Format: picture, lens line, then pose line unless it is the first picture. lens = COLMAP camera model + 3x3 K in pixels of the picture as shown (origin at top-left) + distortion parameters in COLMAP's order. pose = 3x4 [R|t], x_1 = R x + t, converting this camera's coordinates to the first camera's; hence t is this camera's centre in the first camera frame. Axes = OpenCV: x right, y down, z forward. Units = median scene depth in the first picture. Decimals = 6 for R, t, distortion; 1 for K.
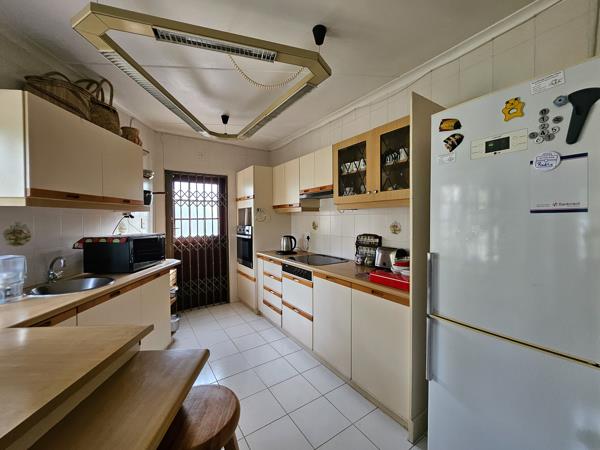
lens RADIAL K [[244.2, 0, 299.5], [0, 244.2, 225.0], [0, 0, 1]] dist [-0.001728, -0.000286]
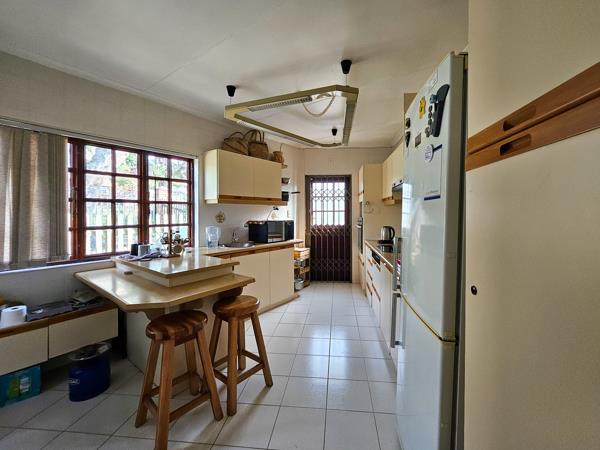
lens RADIAL K [[244.2, 0, 300.8], [0, 244.2, 220.0], [0, 0, 1]] dist [-0.001728, -0.000286]
pose [[0.758383, 0.025478, -0.651312, 0.325843], [-0.023951, 0.999650, 0.011216, 0.011065], [0.651370, 0.007093, 0.758727, -0.056314]]
